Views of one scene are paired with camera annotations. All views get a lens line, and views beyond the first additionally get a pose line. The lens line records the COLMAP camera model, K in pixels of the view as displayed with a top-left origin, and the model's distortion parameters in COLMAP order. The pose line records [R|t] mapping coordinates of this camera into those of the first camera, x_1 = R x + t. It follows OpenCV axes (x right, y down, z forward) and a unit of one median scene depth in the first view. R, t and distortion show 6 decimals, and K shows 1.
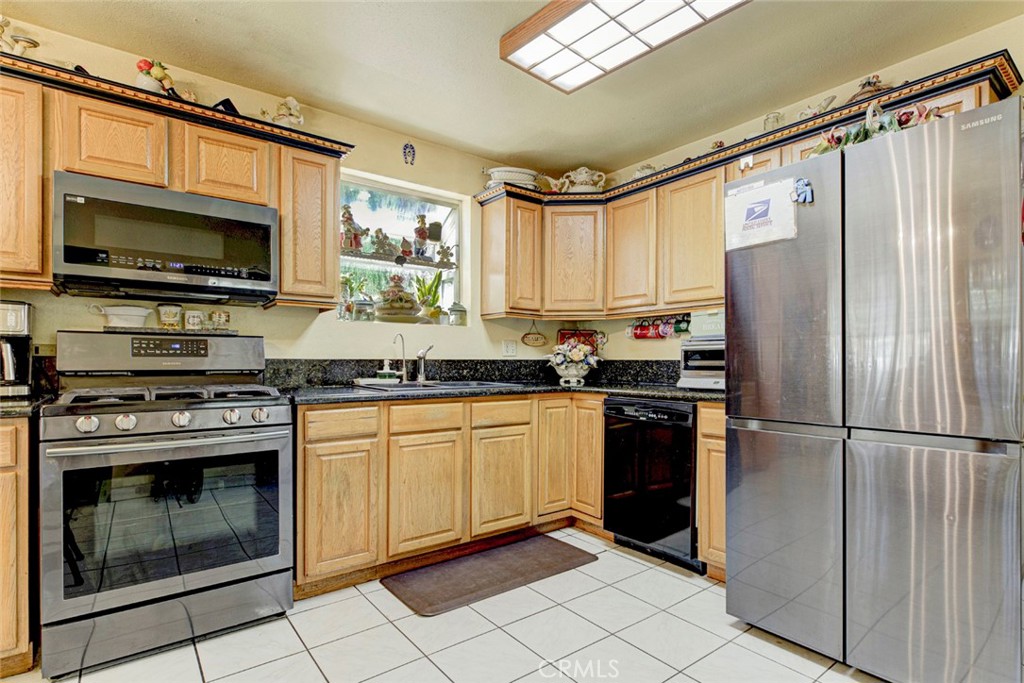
lens RADIAL K [[513.4, 0, 530.6], [0, 513.4, 362.1], [0, 0, 1]] dist [0.002295, 0.001840]
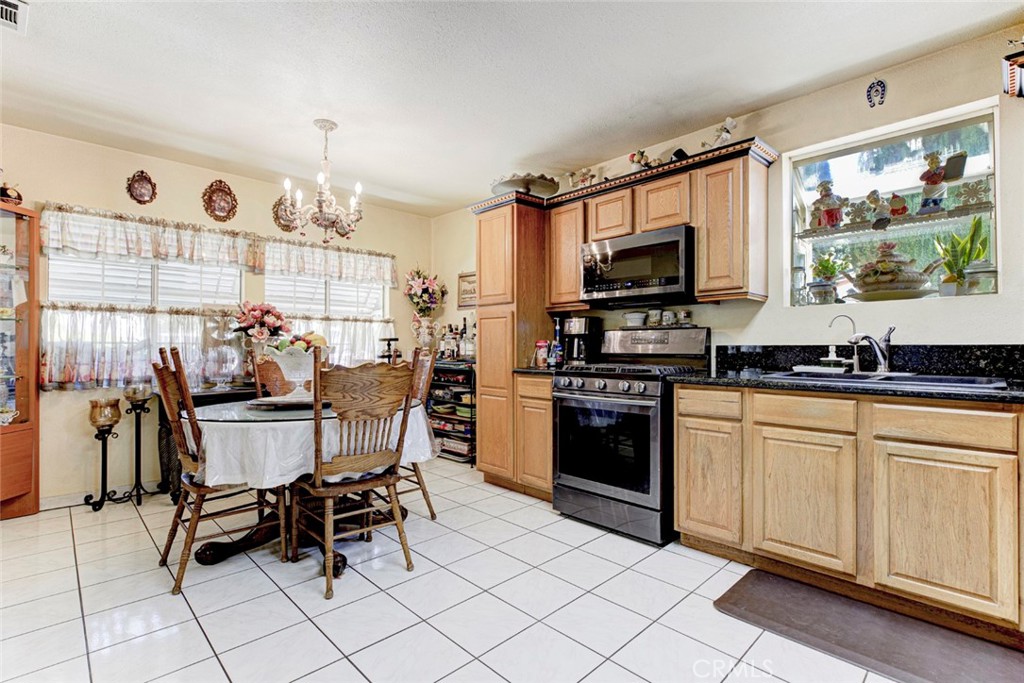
lens RADIAL K [[472.3, 0, 513.2], [0, 472.3, 341.6], [0, 0, 1]] dist [-0.002837, 0.000002]
pose [[0.104041, -0.012231, -0.994498, 0.534599], [-0.001170, 0.999922, -0.012420, -0.000998], [0.994572, 0.002456, 0.104018, 0.421184]]
